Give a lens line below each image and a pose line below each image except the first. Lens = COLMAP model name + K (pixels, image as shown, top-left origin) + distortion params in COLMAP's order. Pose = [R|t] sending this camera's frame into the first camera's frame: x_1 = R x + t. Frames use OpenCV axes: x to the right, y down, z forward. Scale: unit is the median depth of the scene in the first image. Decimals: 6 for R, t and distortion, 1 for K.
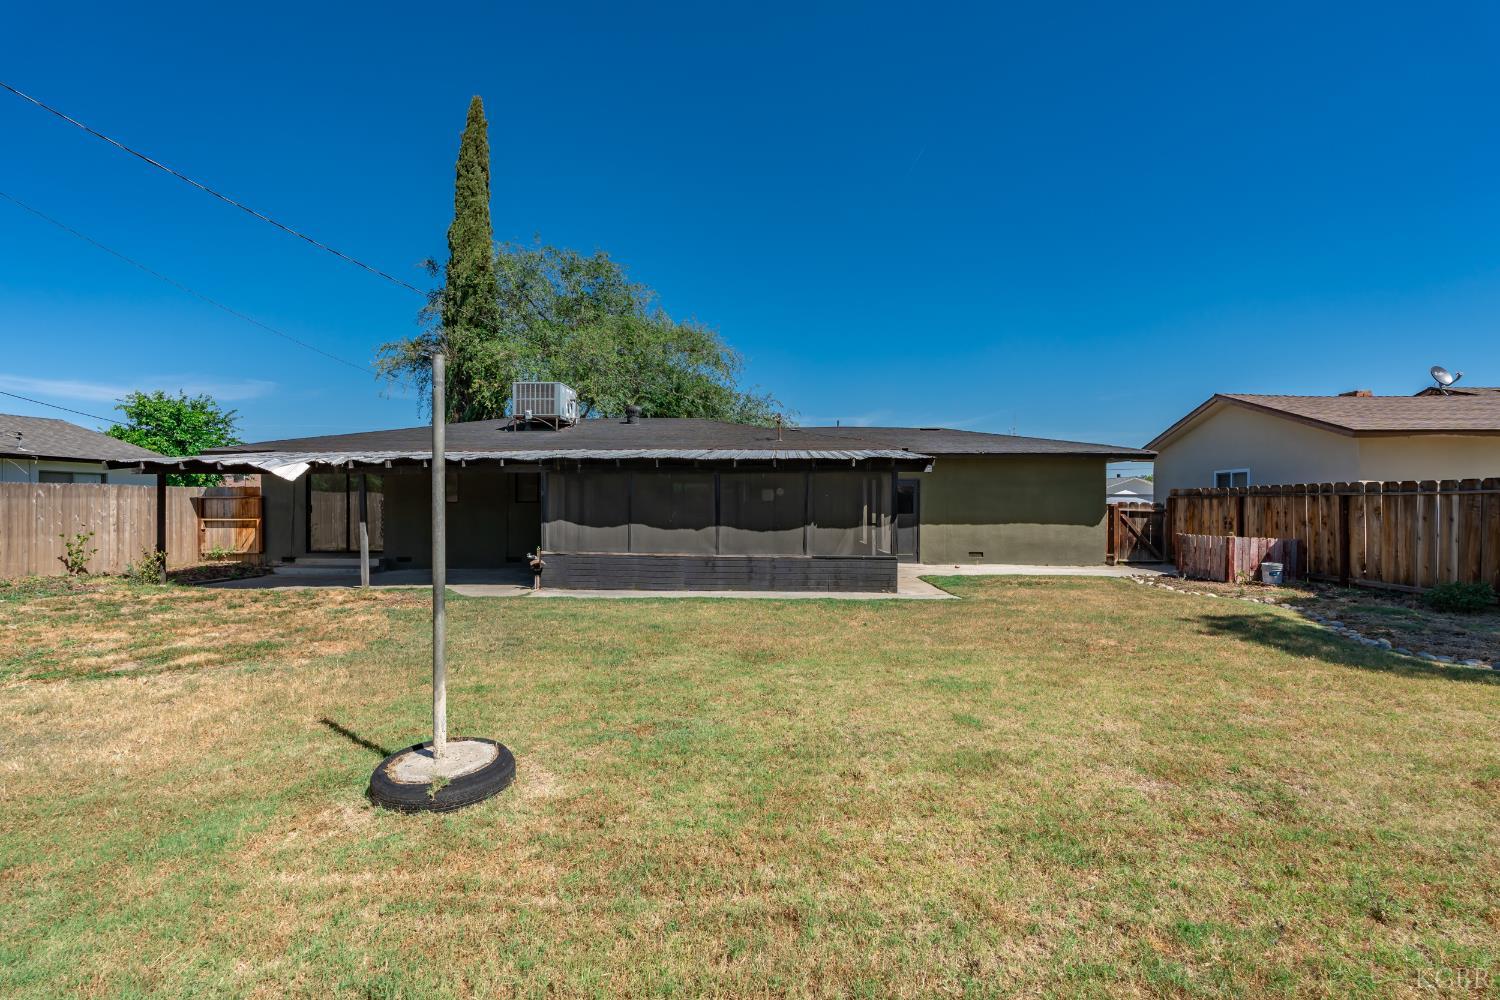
lens RADIAL K [[656.1, 0, 750.0], [0, 656.1, 500.0], [0, 0, 1]] dist [0.001915, -0.000155]
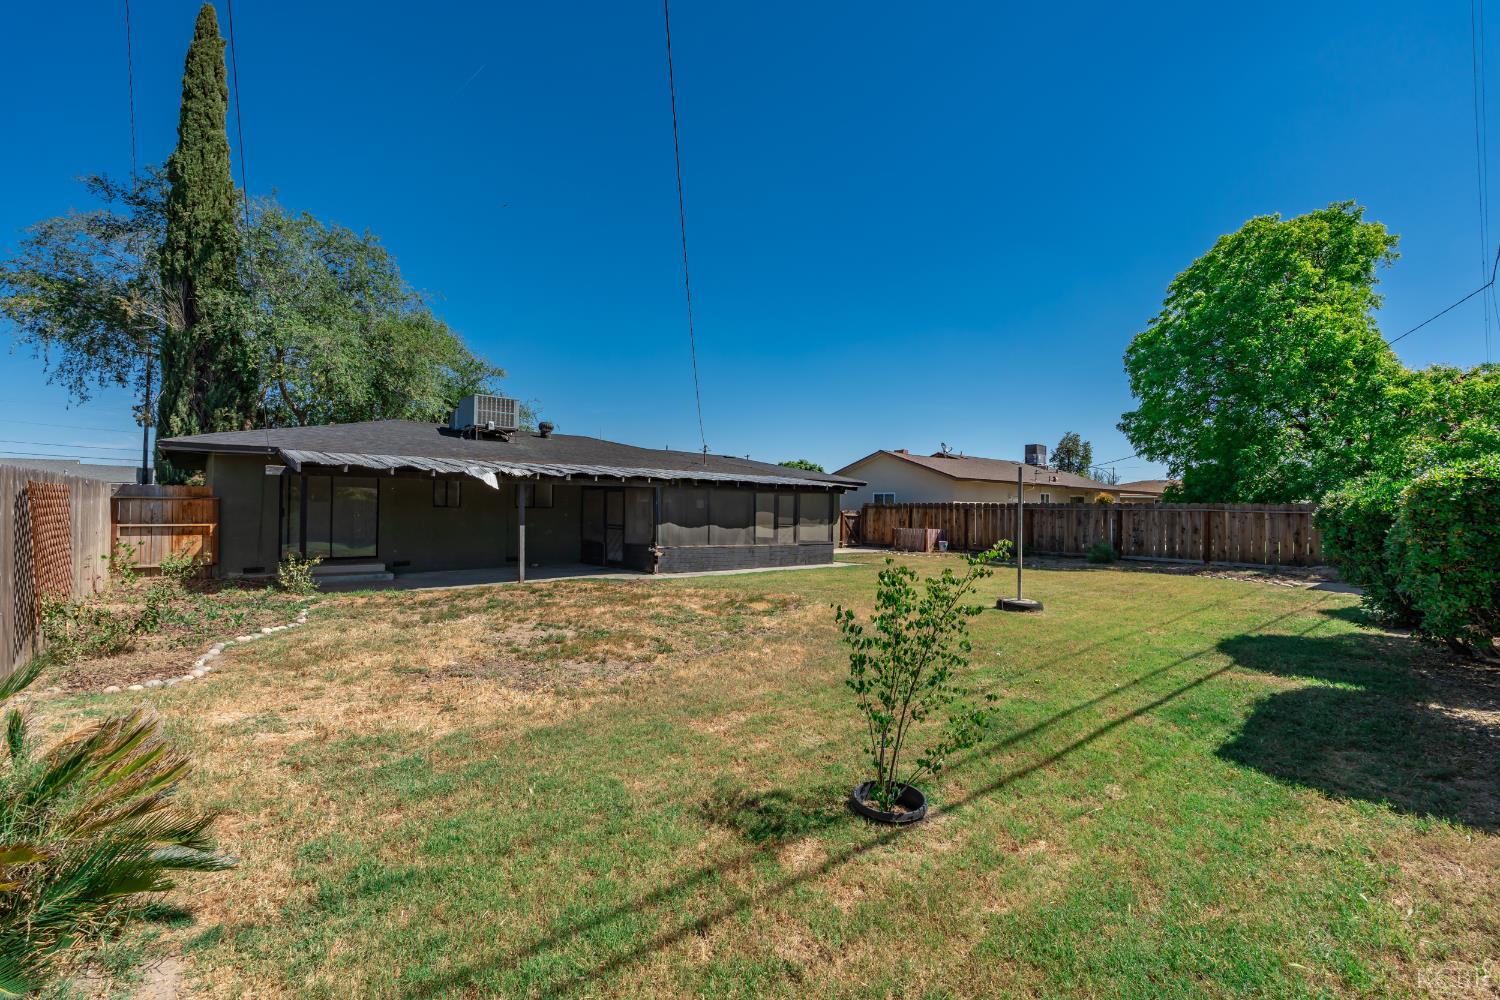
lens RADIAL K [[656.1, 0, 750.0], [0, 656.1, 500.0], [0, 0, 1]] dist [0.001915, -0.000155]
pose [[0.742575, 0.016990, 0.669548, -0.799631], [-0.014570, 0.999851, -0.009212, -0.004516], [-0.669605, -0.002915, 0.742712, -0.093049]]
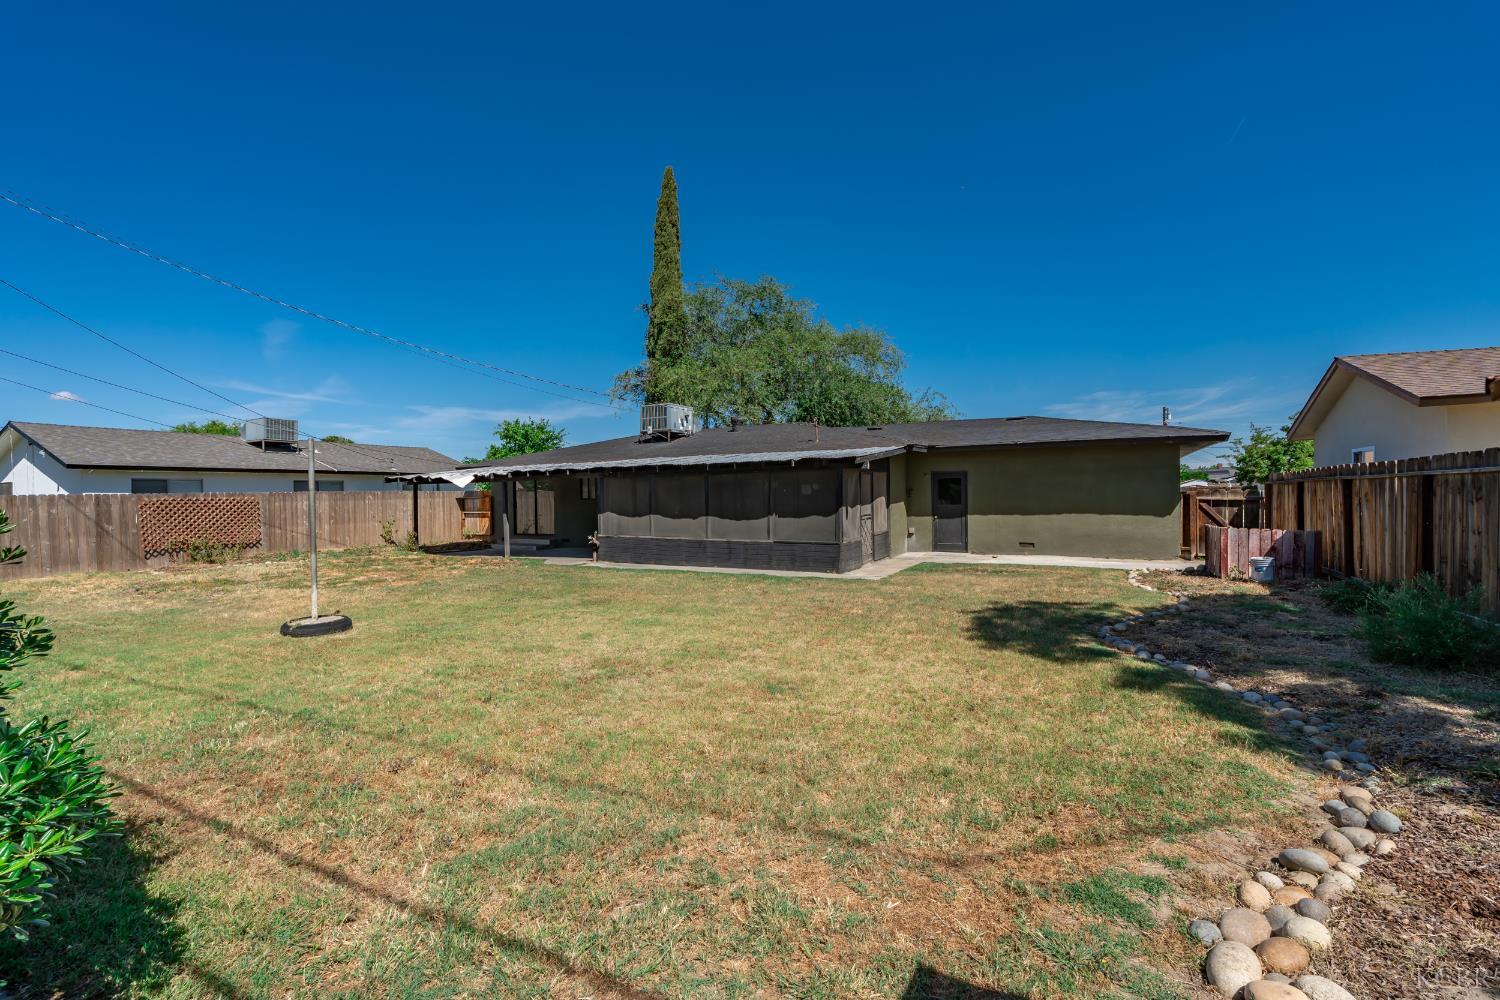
lens RADIAL K [[656.1, 0, 750.0], [0, 656.1, 500.0], [0, 0, 1]] dist [0.001915, -0.000155]
pose [[0.901169, -0.010902, -0.433331, 0.429151], [0.016592, 0.999819, 0.009352, -0.001770], [0.433151, -0.015618, 0.901186, -0.085561]]
